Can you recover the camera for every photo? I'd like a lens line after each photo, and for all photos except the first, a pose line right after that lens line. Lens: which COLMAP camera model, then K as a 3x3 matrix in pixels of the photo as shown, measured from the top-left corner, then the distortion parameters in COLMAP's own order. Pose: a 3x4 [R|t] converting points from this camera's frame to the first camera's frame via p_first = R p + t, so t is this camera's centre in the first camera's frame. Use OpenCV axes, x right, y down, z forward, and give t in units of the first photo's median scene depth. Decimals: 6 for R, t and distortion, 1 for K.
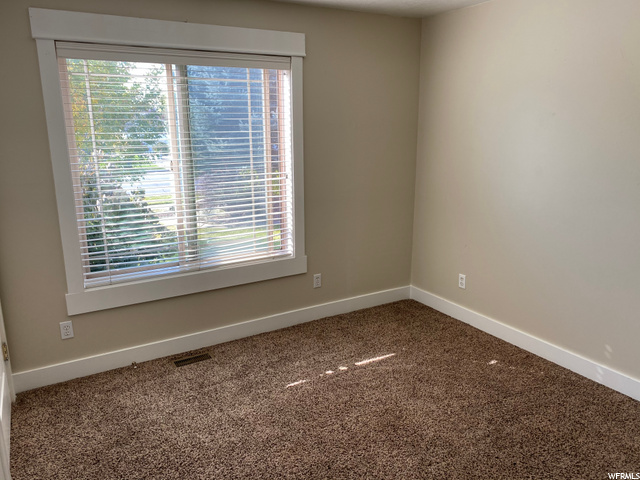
lens RADIAL K [[486.2, 0, 322.6], [0, 486.2, 240.6], [0, 0, 1]] dist [0.020836, -0.007972]
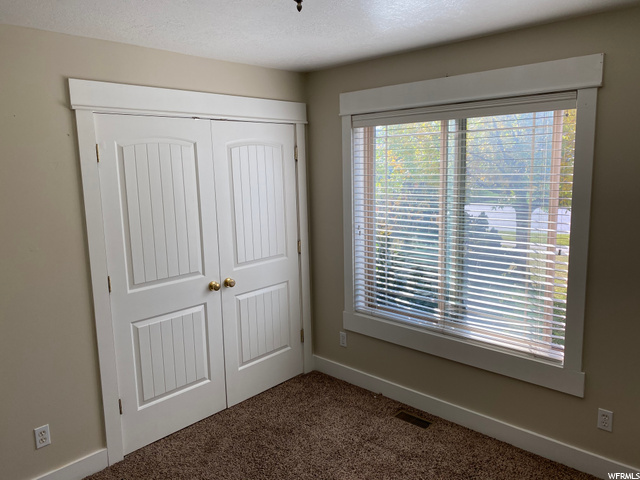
lens RADIAL K [[486.2, 0, 322.6], [0, 486.2, 239.2], [0, 0, 1]] dist [0.020836, -0.007972]
pose [[0.277051, 0.149278, -0.949188, 0.571097], [-0.210846, 0.973226, 0.091516, -0.160174], [0.937436, 0.174778, 0.301108, 0.498870]]
